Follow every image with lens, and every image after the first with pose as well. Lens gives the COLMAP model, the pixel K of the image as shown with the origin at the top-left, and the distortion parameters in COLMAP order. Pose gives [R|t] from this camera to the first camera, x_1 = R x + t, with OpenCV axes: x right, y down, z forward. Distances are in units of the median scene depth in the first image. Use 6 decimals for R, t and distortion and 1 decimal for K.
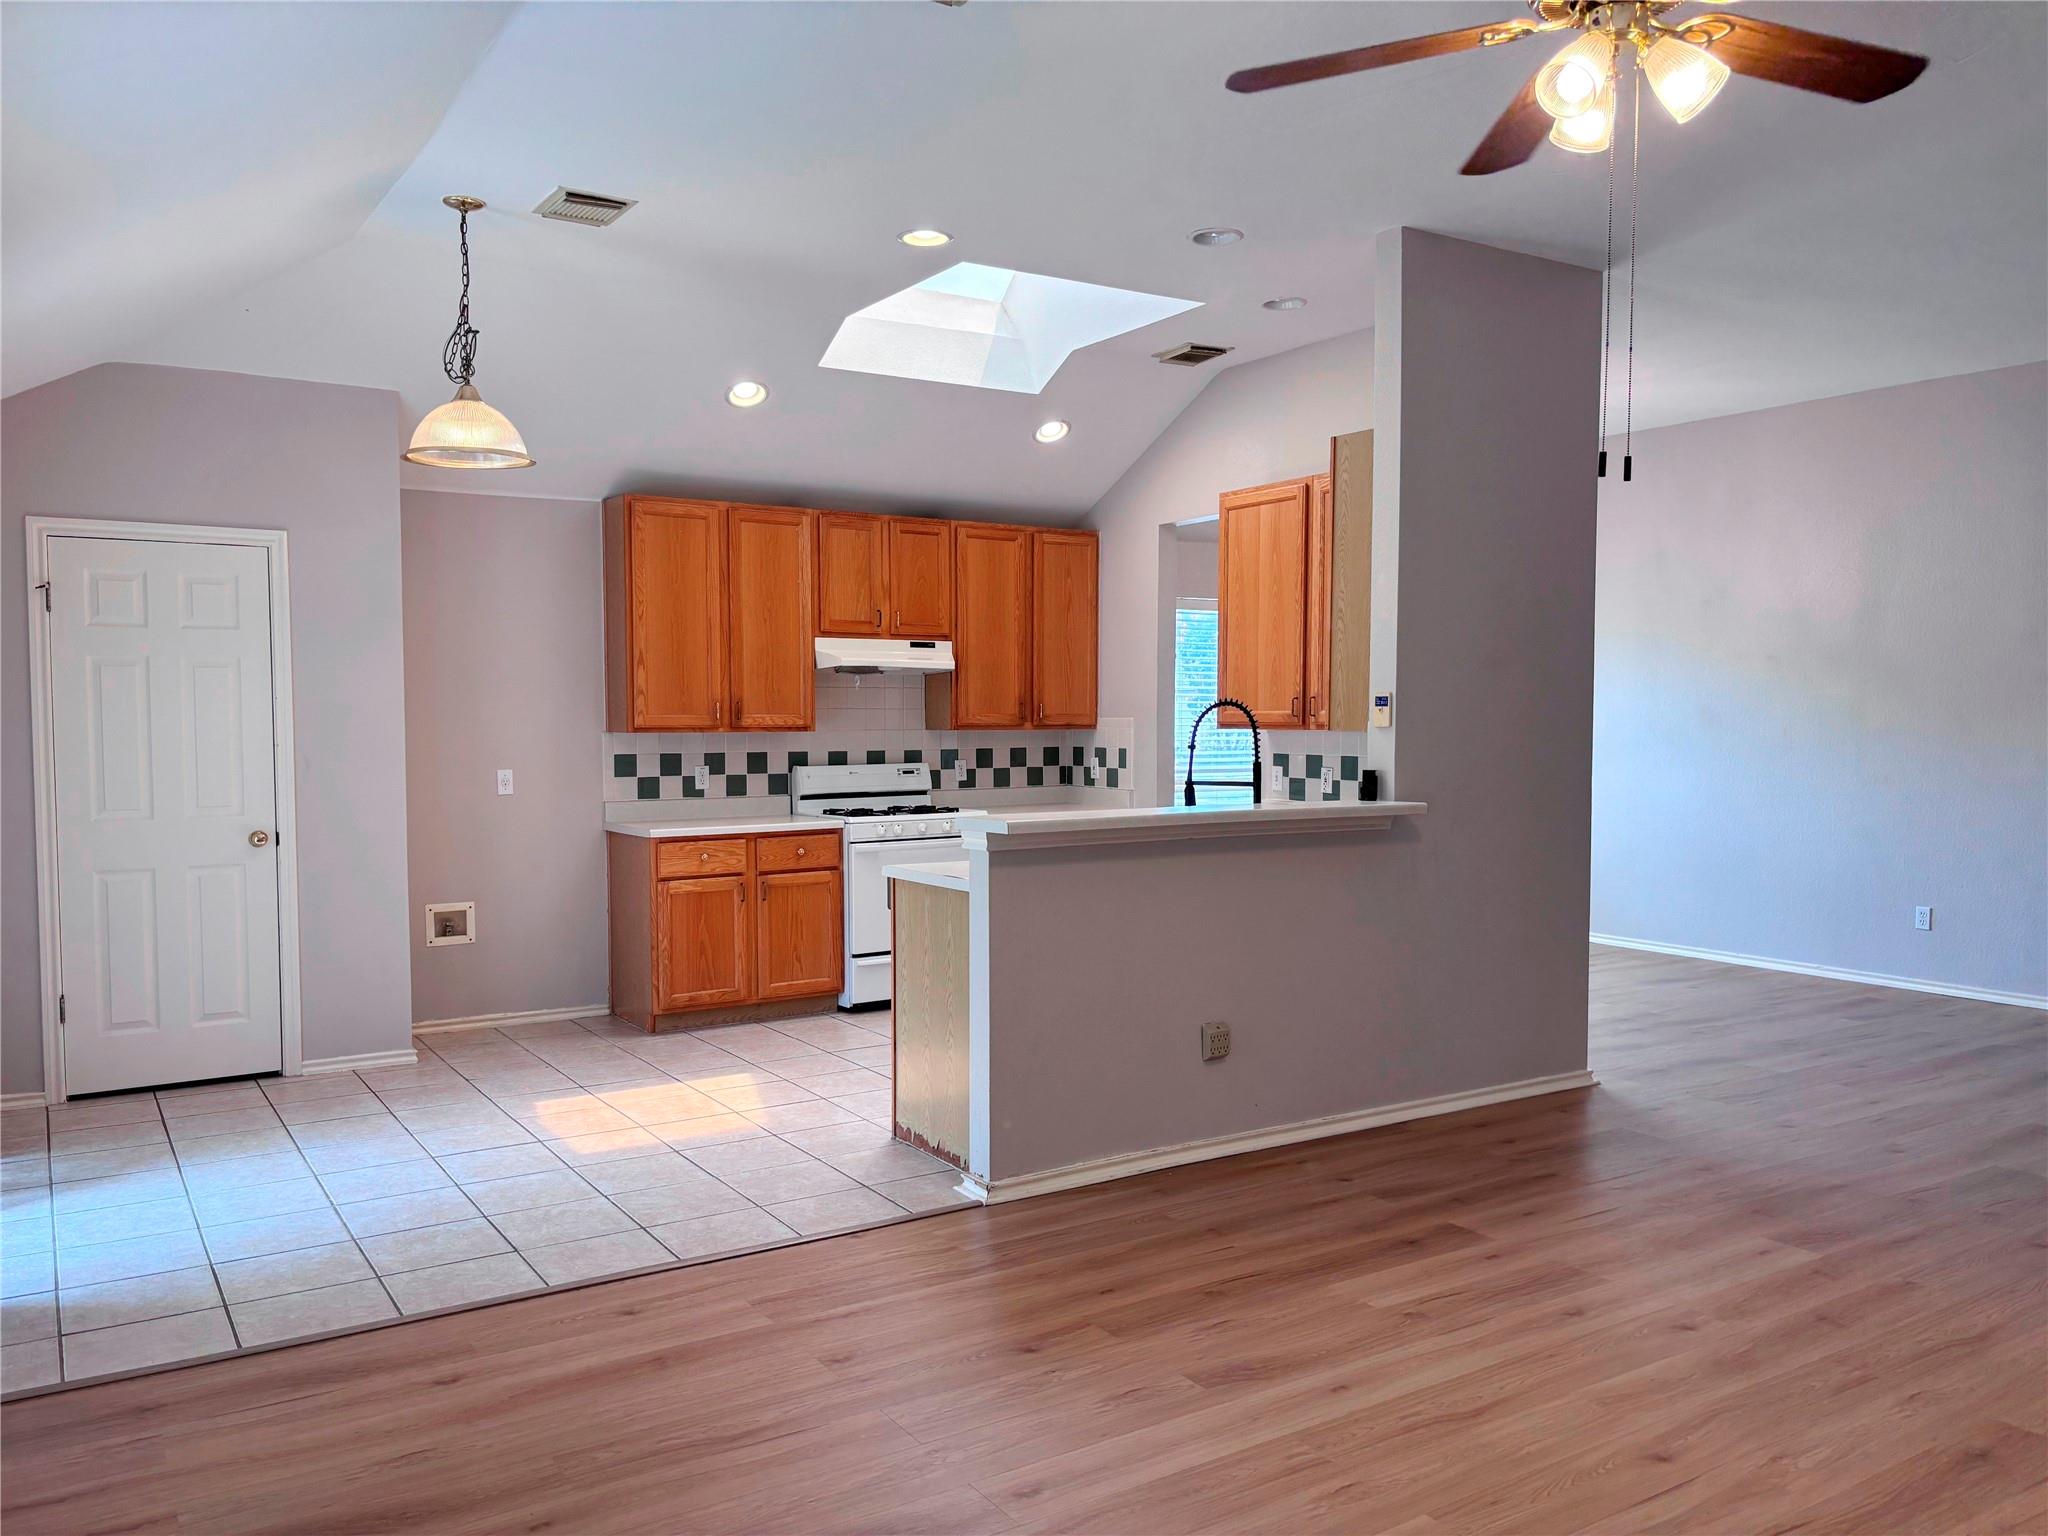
lens RADIAL K [[1551.7, 0, 1026.6], [0, 1551.7, 777.5], [0, 0, 1]] dist [0.038118, -0.047125]
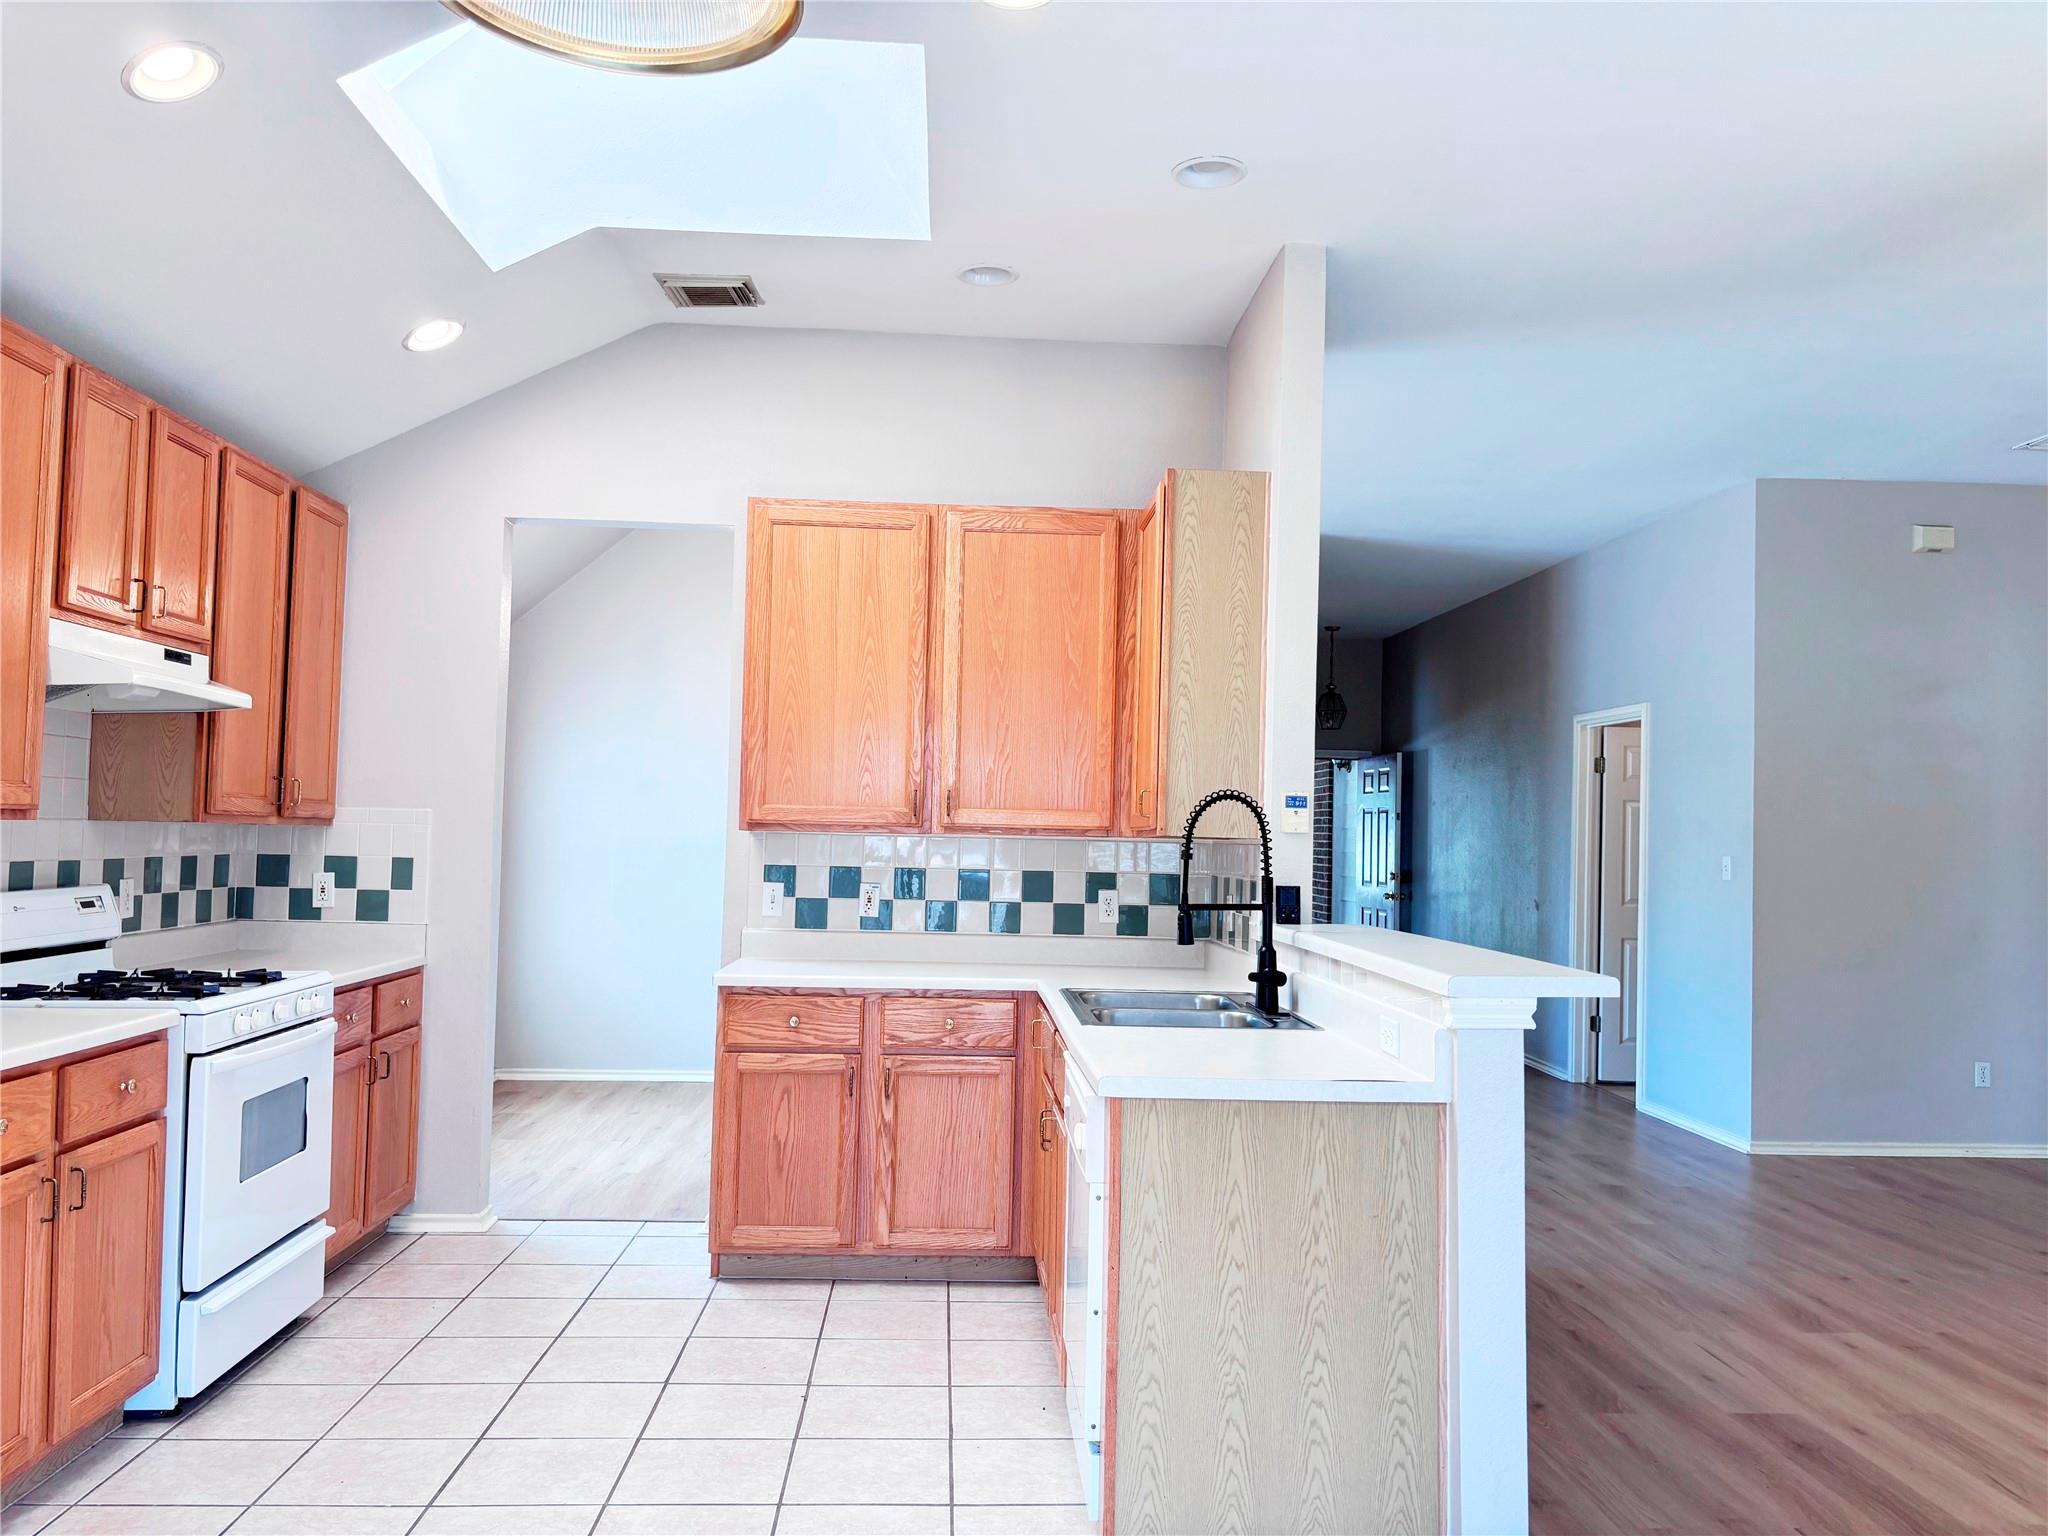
lens RADIAL K [[1551.7, 0, 1023.2], [0, 1551.7, 762.8], [0, 0, 1]] dist [0.038118, -0.047125]
pose [[0.492379, 0.054540, 0.868670, -0.418295], [0.013079, 0.997458, -0.070040, -0.010841], [-0.870283, 0.045847, 0.490414, 0.543082]]
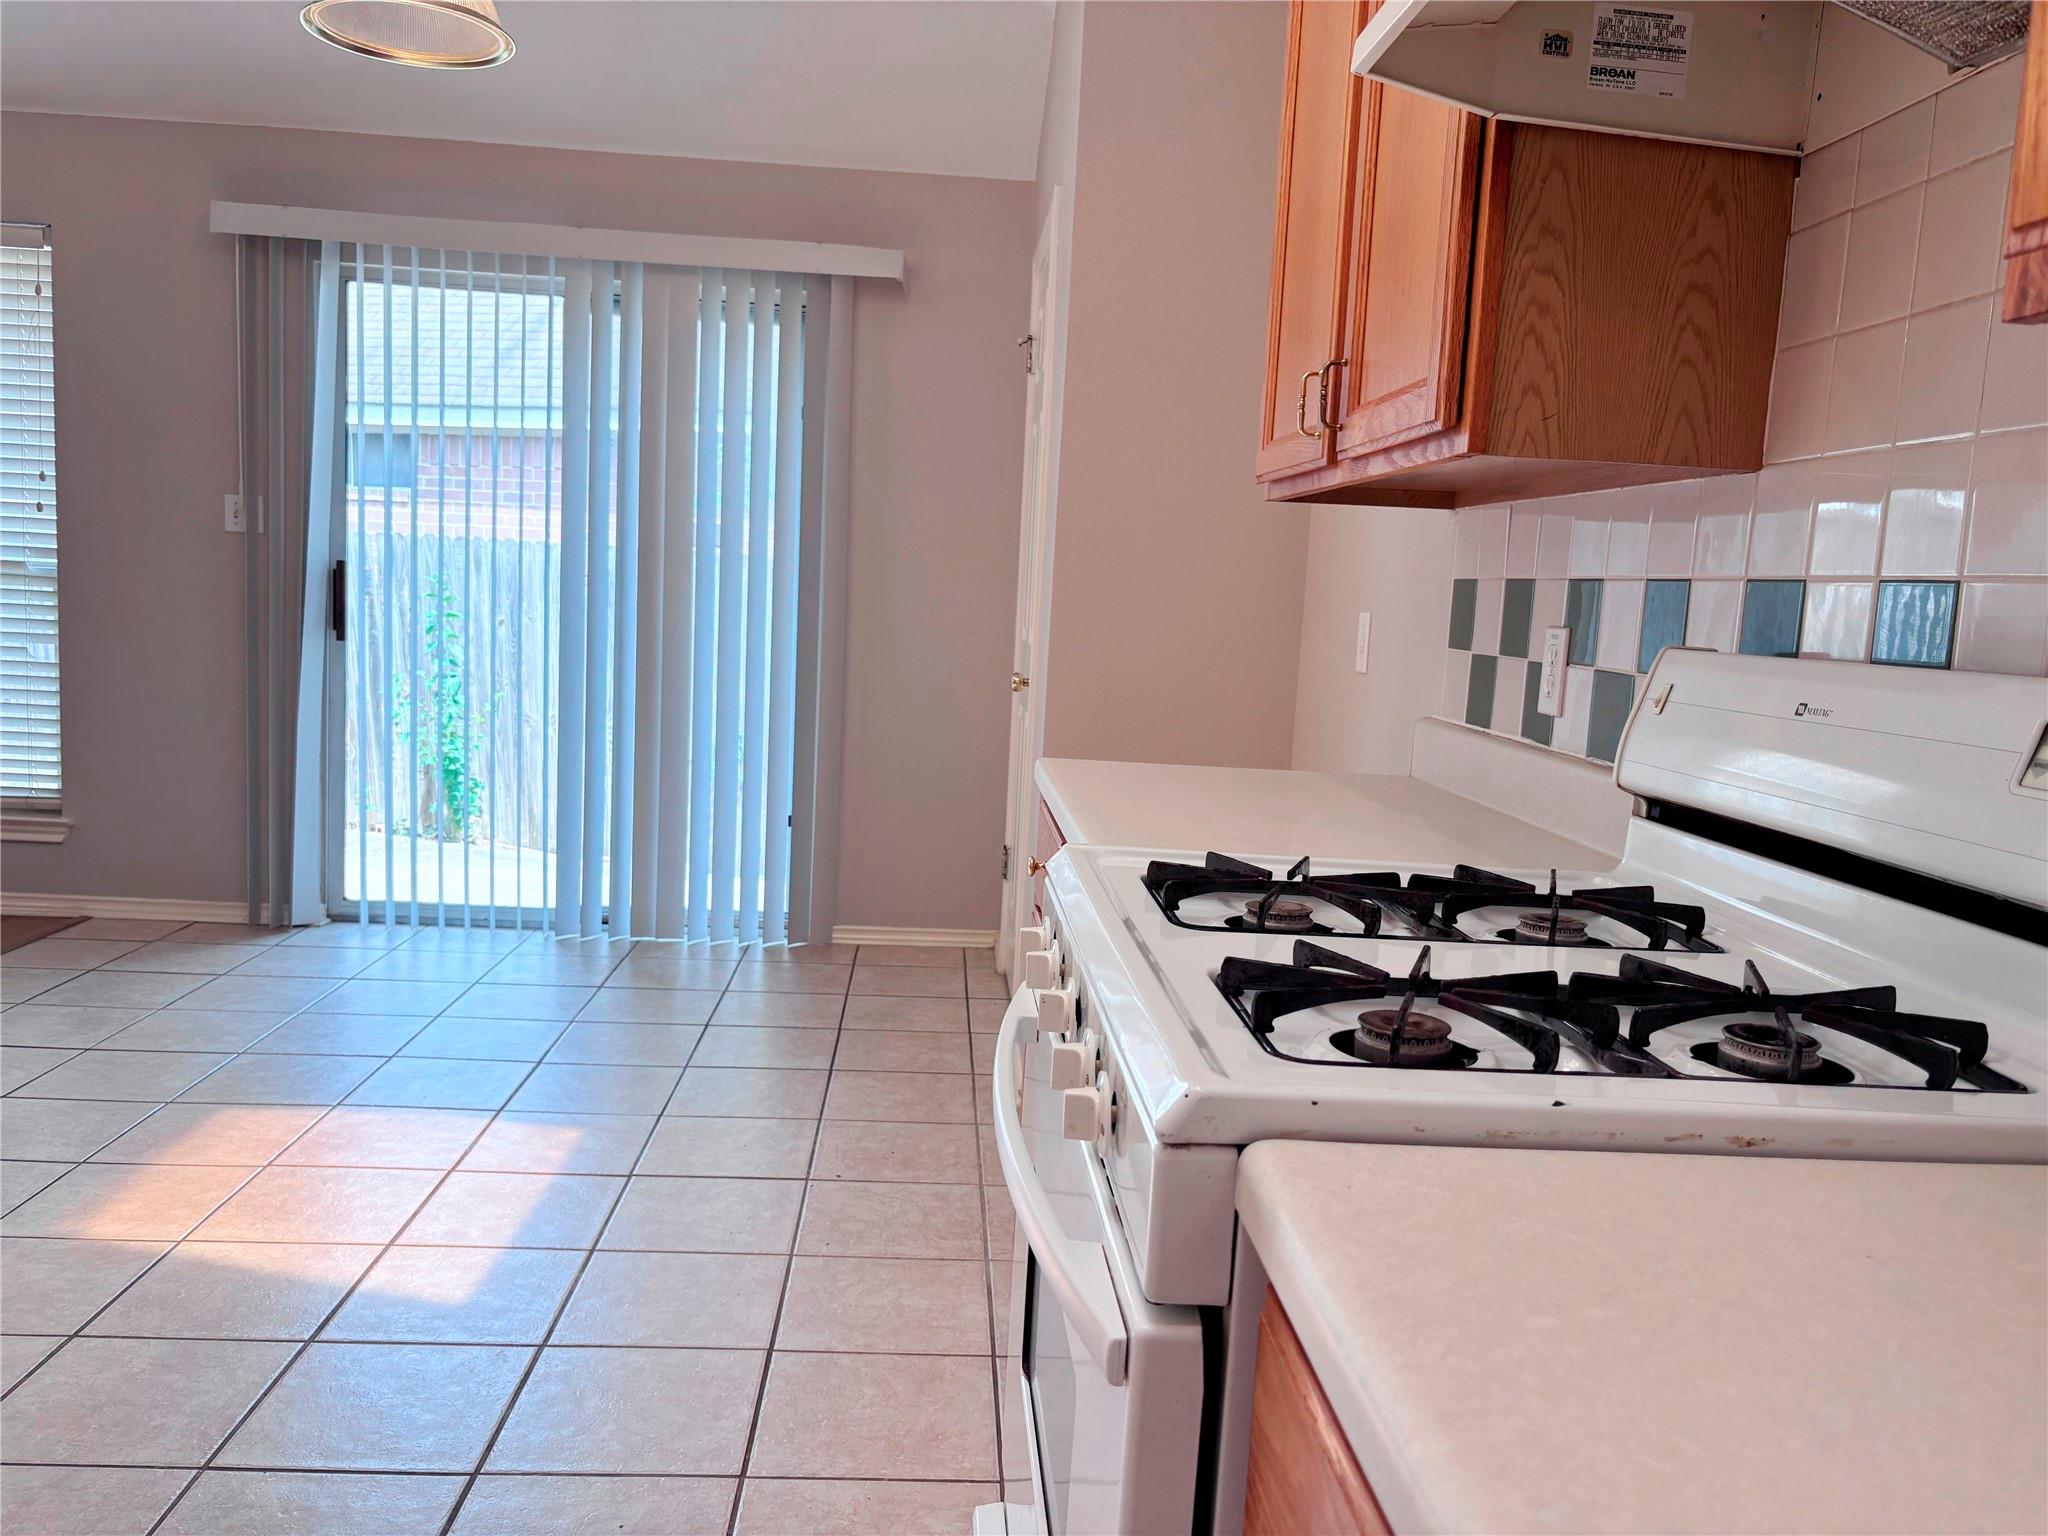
lens RADIAL K [[1551.7, 0, 1038.5], [0, 1551.7, 757.2], [0, 0, 1]] dist [0.038118, -0.047125]
pose [[-0.480118, 0.077625, -0.873762, 0.070984], [-0.086593, 0.987018, 0.135268, -0.014926], [0.872919, 0.140606, -0.467164, 1.105093]]
